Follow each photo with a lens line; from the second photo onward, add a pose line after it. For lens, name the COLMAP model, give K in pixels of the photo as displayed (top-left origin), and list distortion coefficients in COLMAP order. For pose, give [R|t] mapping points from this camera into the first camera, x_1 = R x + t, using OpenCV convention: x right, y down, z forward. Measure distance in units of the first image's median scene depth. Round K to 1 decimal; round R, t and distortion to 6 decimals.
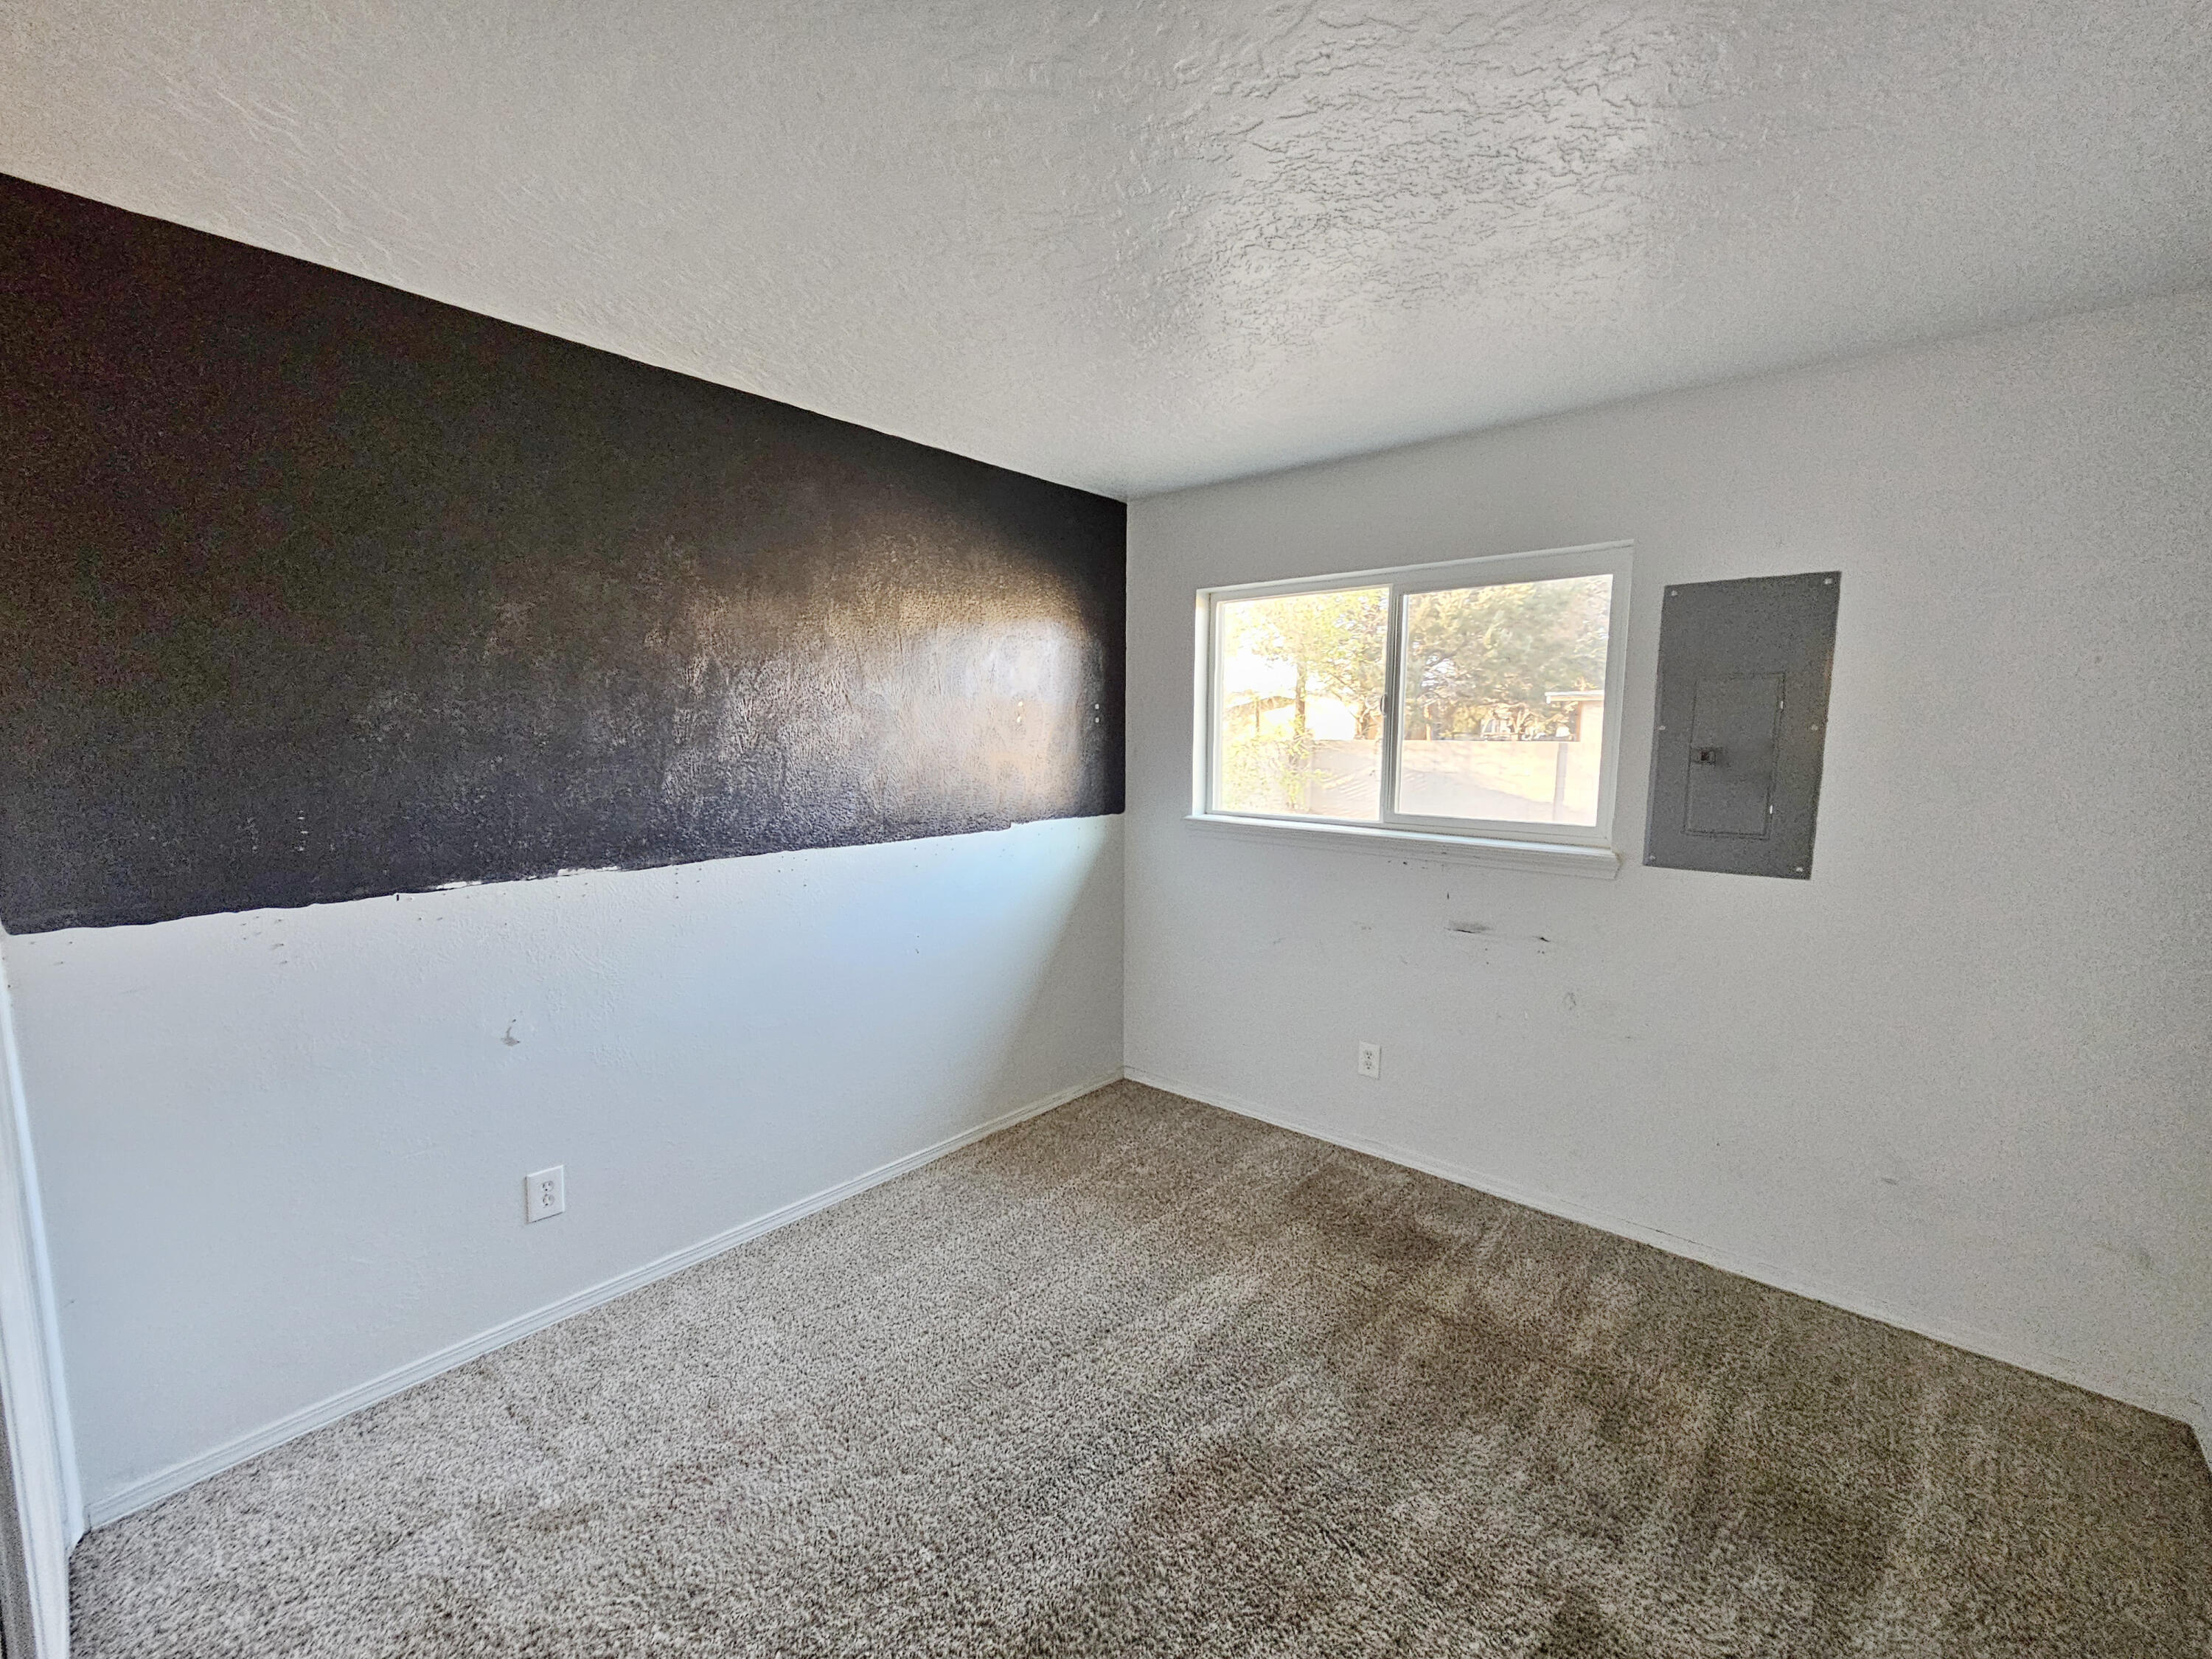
lens RADIAL K [[924.8, 0, 1095.9], [0, 924.8, 862.6], [0, 0, 1]] dist [-0.000463, 0.000188]
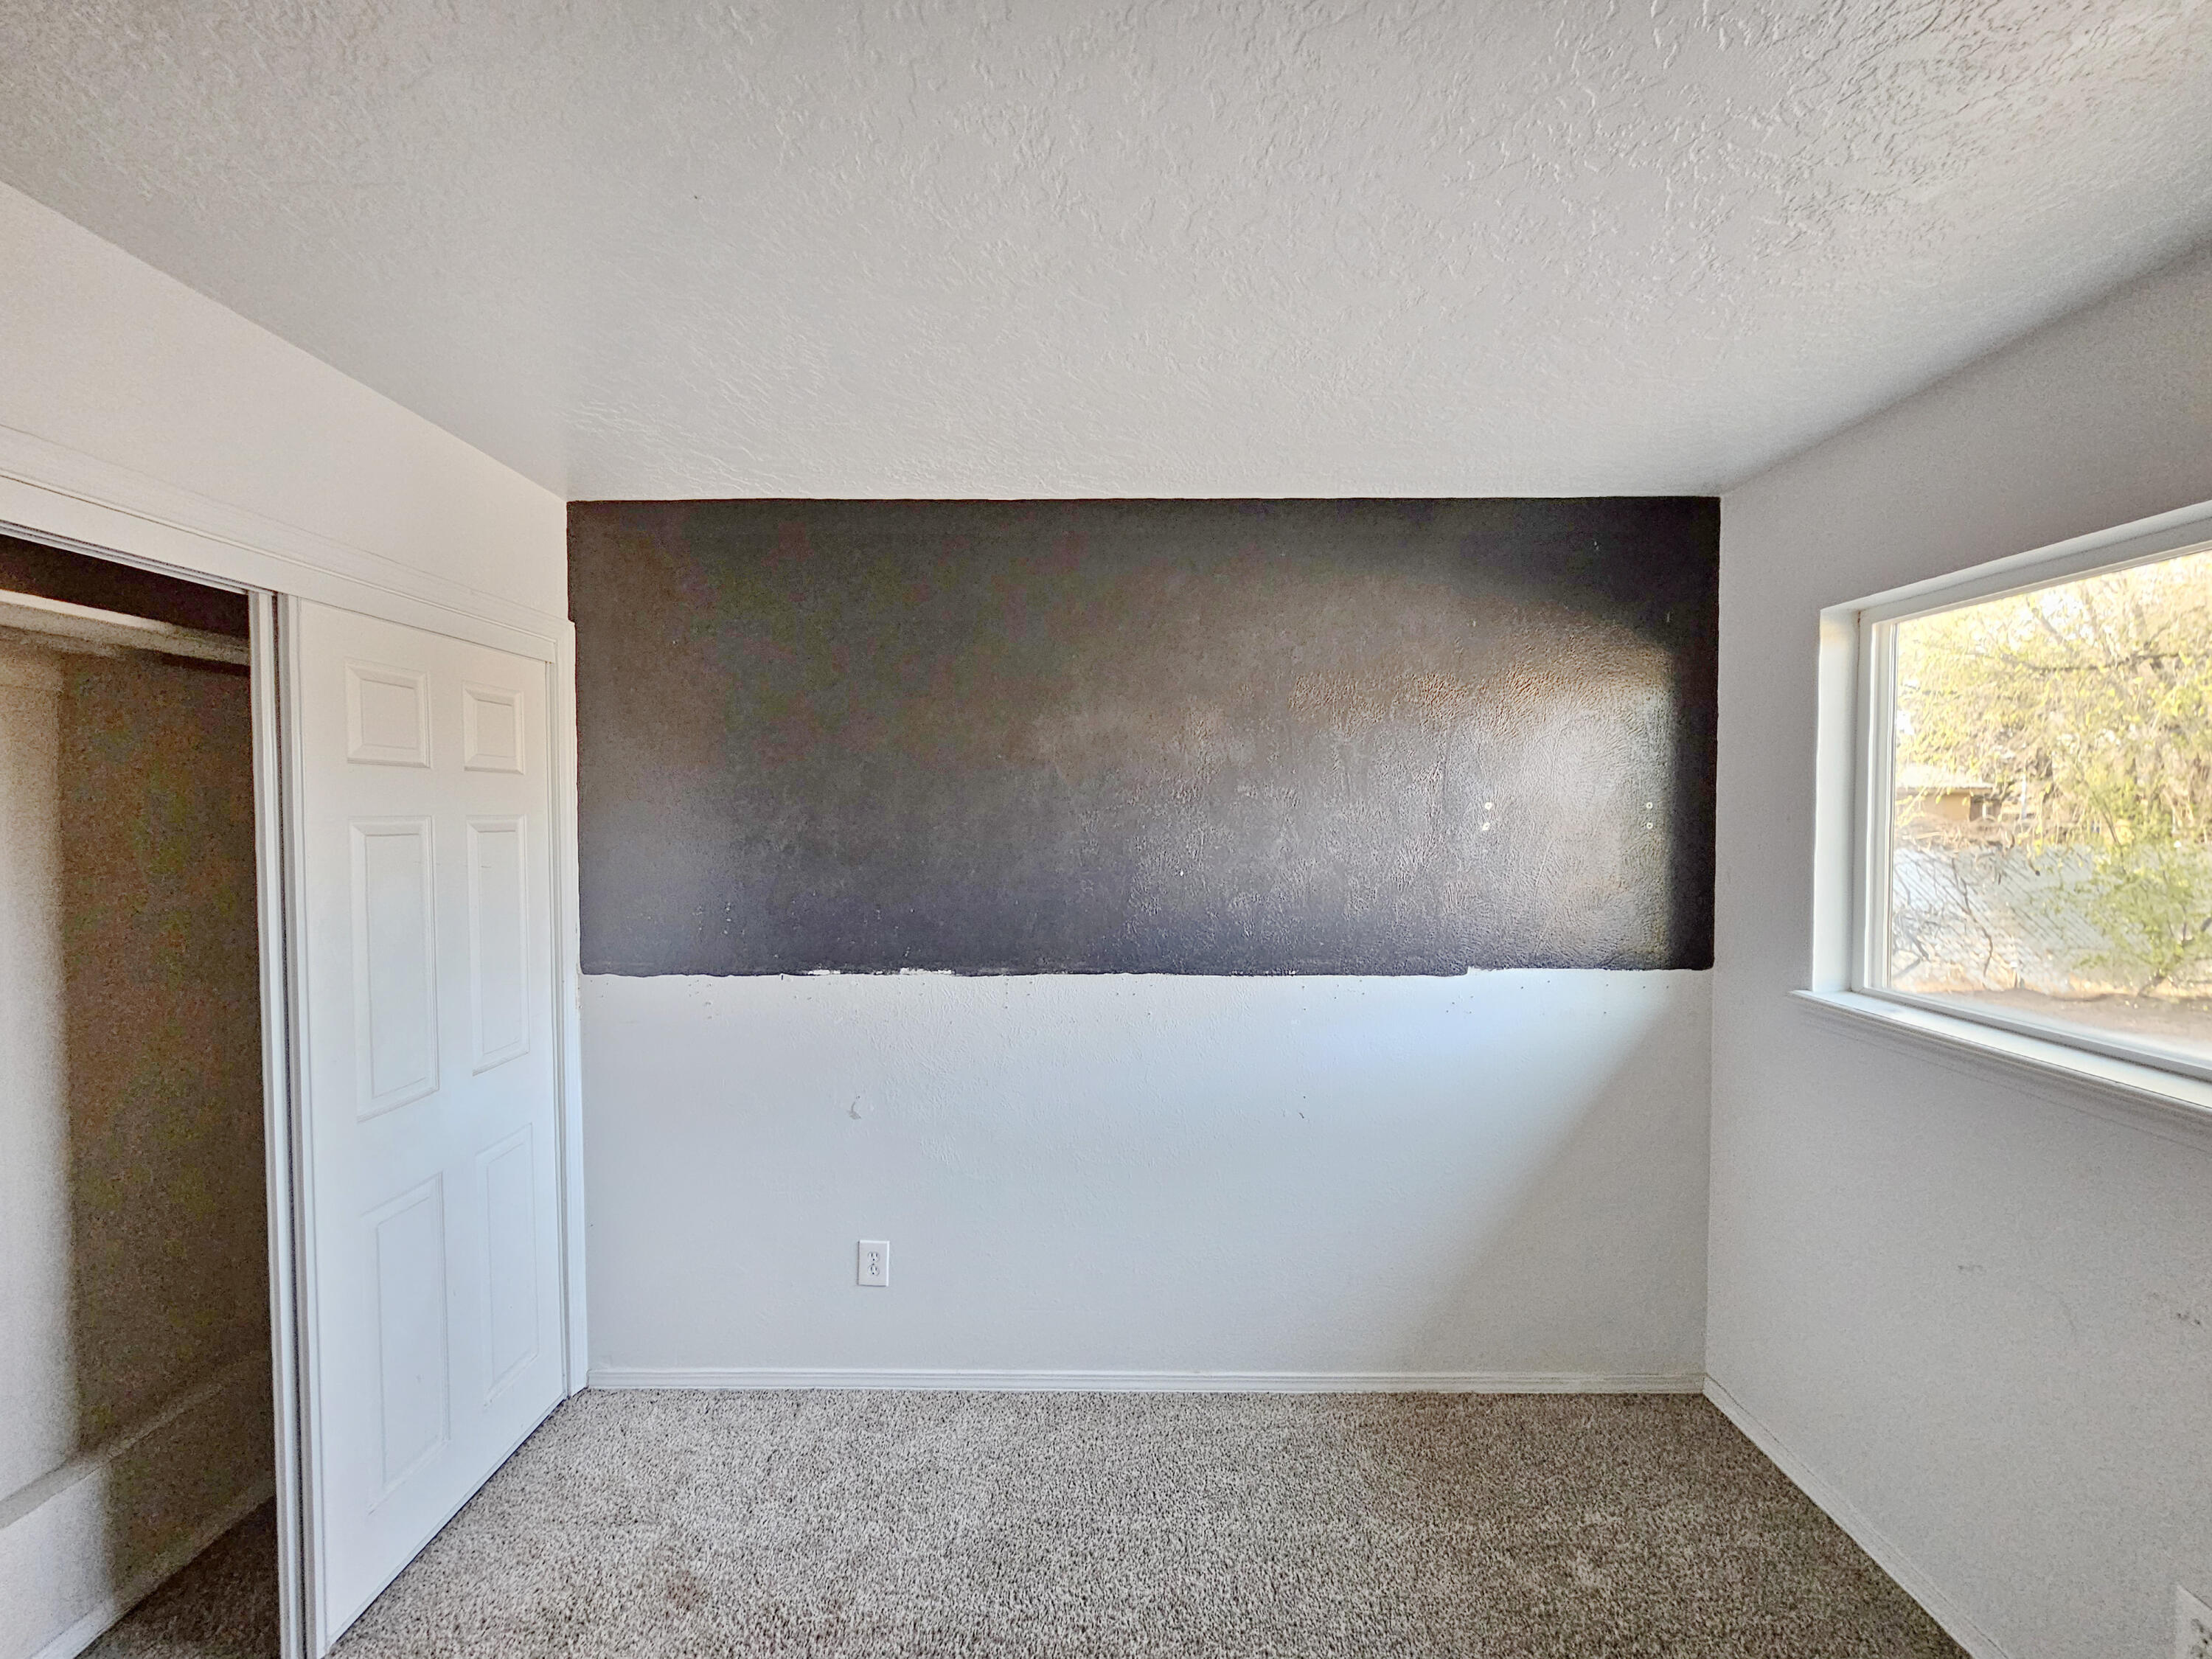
lens RADIAL K [[921.0, 0, 1106.0], [0, 921.0, 829.5], [0, 0, 1]] dist [-0.020224, 0.010090]
pose [[0.649400, 0.010057, -0.760381, 0.299661], [-0.102504, 0.991945, -0.074423, -0.072826], [0.753507, 0.126272, 0.645200, 0.331502]]
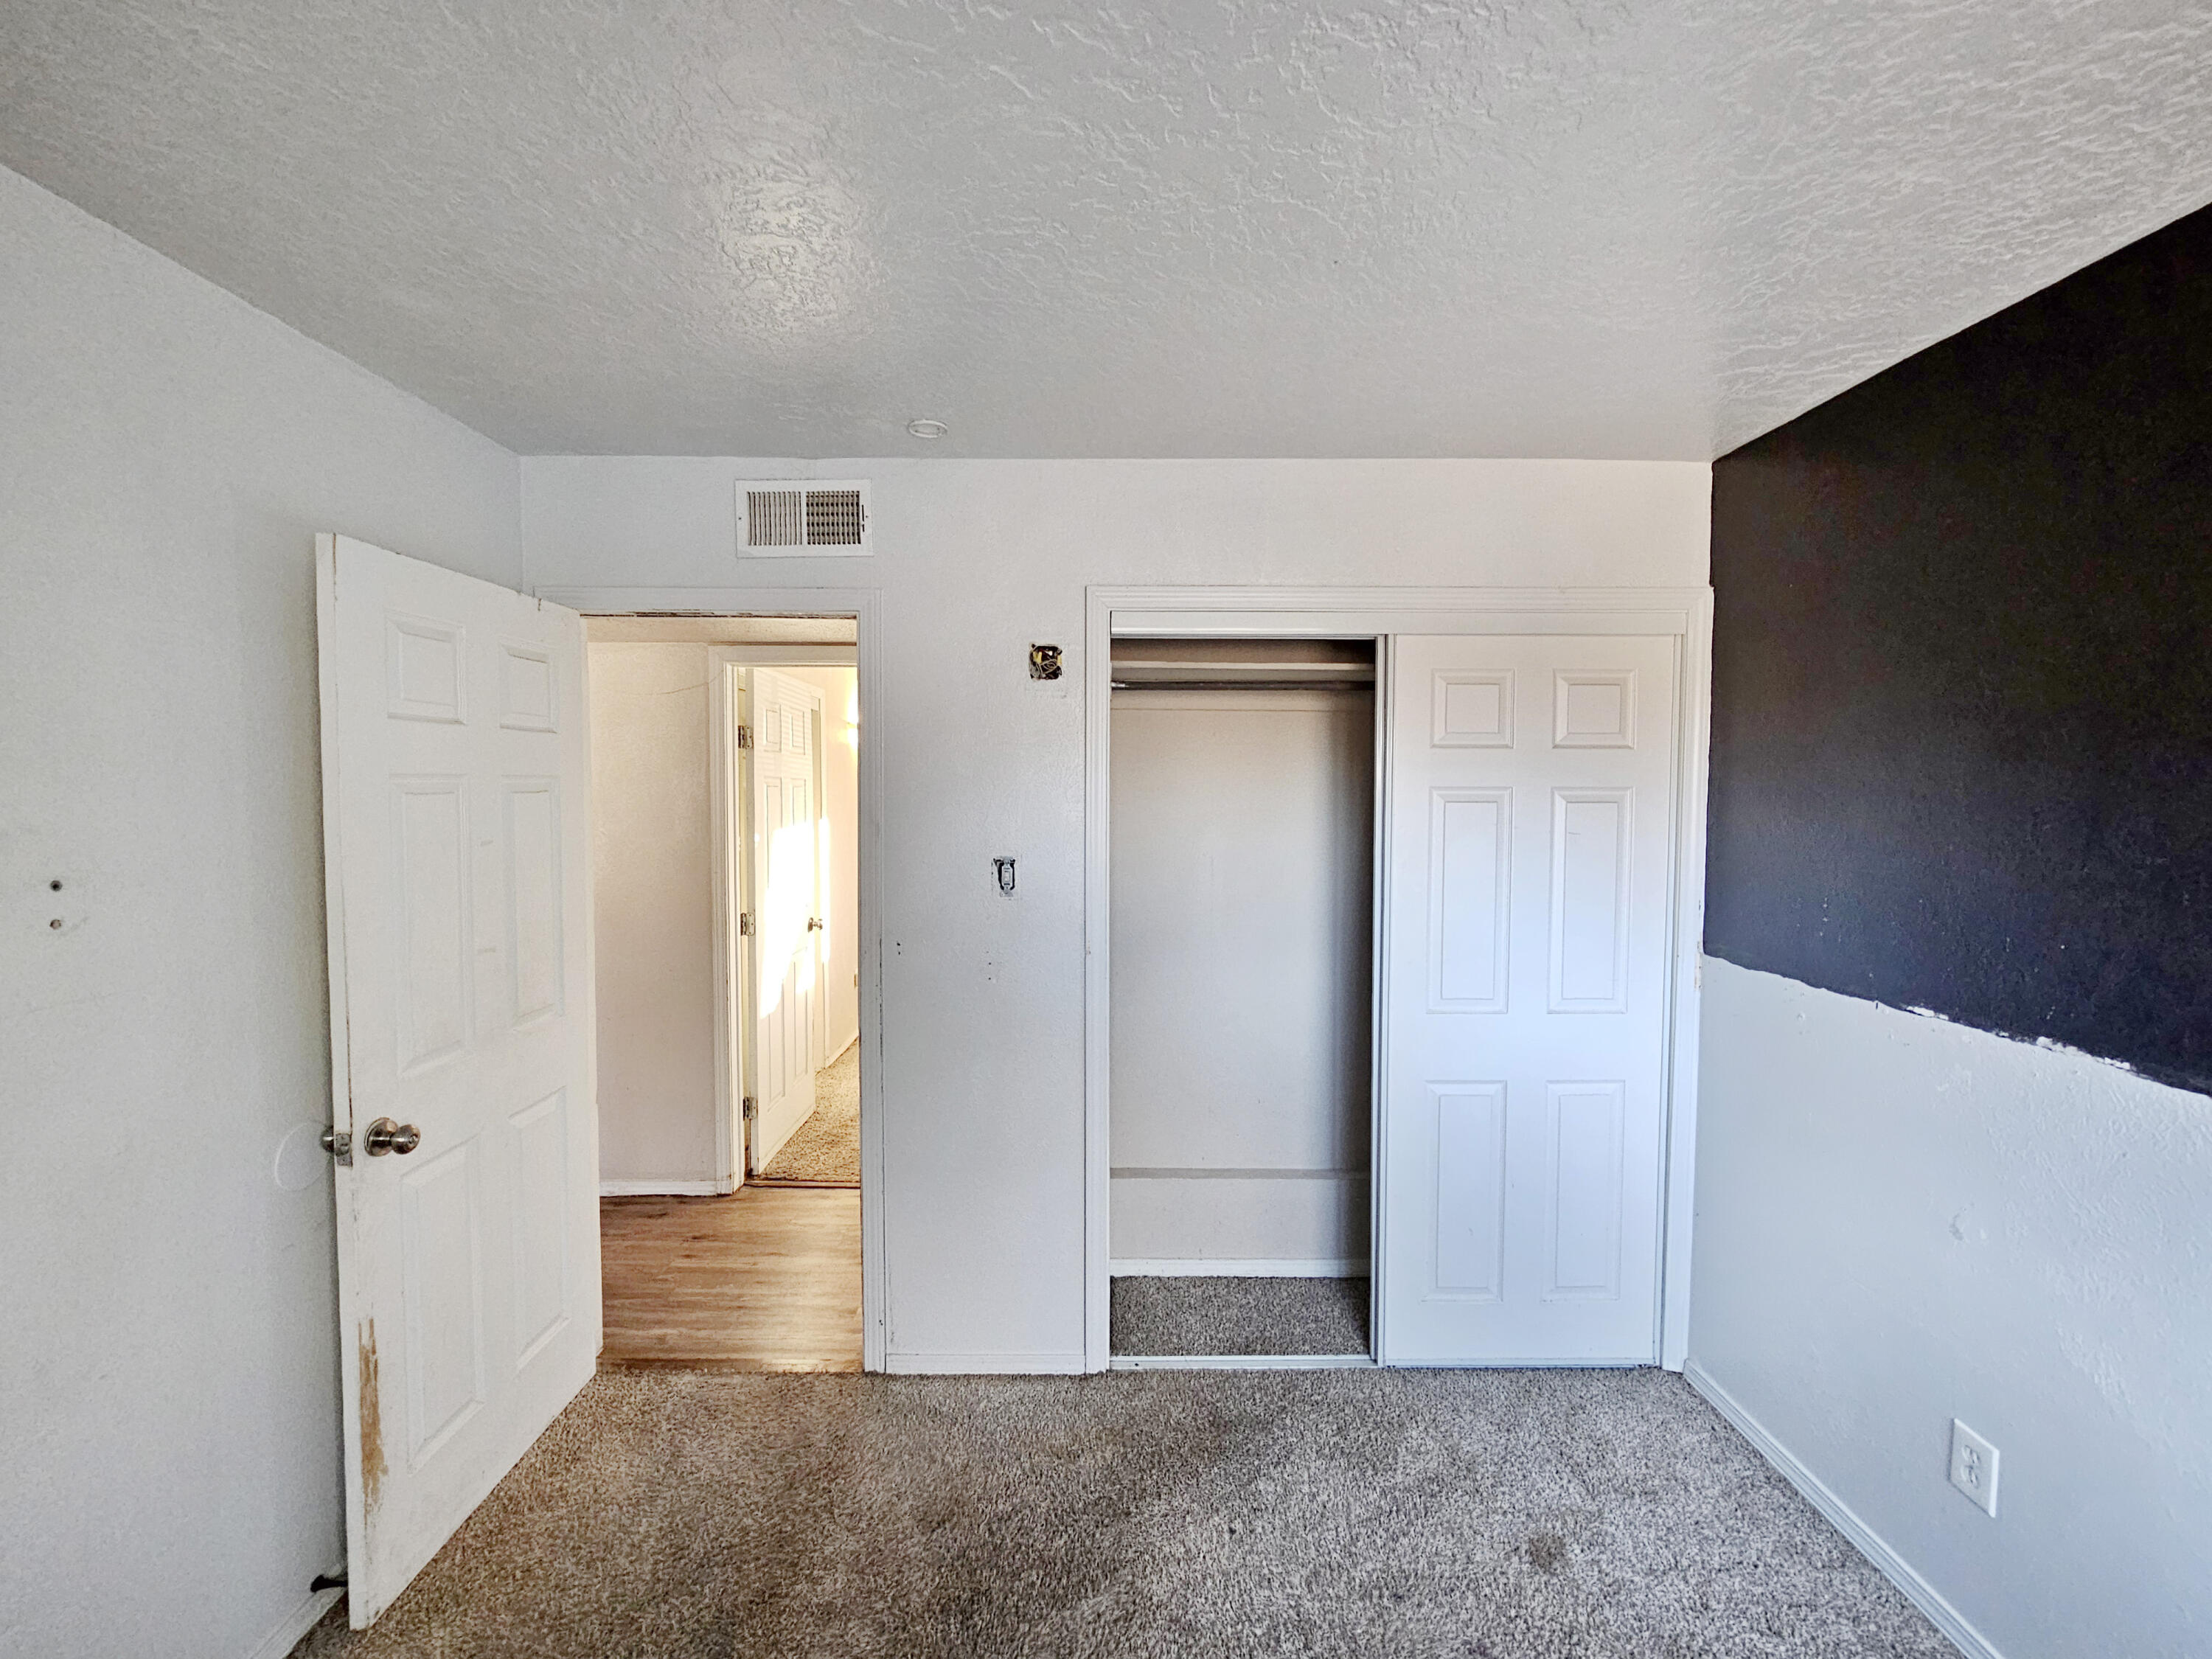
lens RADIAL K [[928.1, 0, 1102.3], [0, 928.1, 826.4], [0, 0, 1]] dist [-0.002548, 0.000540]
pose [[-0.748023, 0.021522, -0.663323, 0.289852], [-0.101227, 0.984080, 0.146081, -0.128758], [0.655907, 0.176419, -0.733936, 0.743958]]
